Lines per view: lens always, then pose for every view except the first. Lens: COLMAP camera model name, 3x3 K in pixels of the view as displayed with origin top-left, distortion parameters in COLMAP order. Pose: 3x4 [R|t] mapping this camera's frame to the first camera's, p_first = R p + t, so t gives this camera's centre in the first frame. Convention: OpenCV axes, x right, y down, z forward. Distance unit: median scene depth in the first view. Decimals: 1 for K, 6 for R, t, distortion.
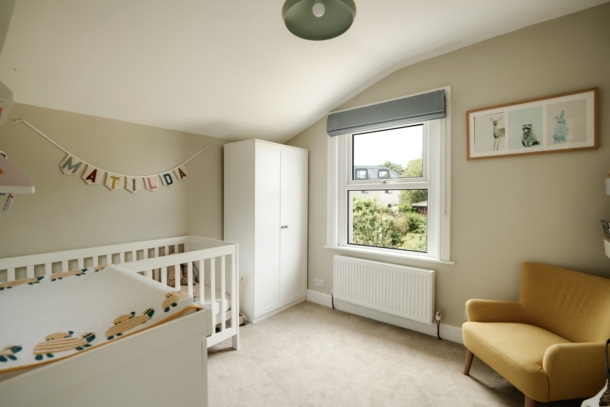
lens RADIAL K [[303.9, 0, 304.5], [0, 303.9, 198.6], [0, 0, 1]] dist [0.001308, 0.000673]
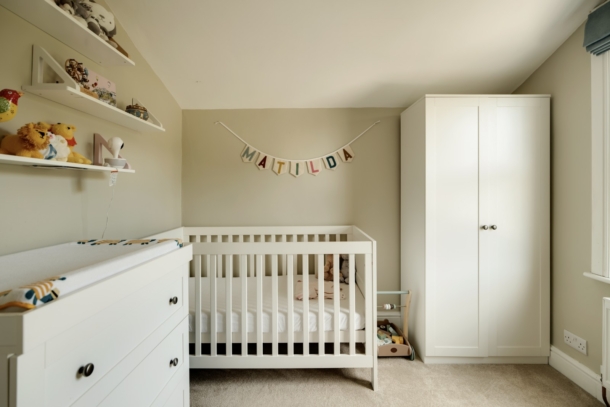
lens RADIAL K [[297.4, 0, 305.2], [0, 297.4, 186.2], [0, 0, 1]] dist [0.012378, -0.000610]
pose [[0.612914, -0.012741, -0.790047, 0.220928], [-0.006954, 0.999744, -0.021518, 0.030918], [0.790119, 0.018683, 0.612668, 0.395559]]
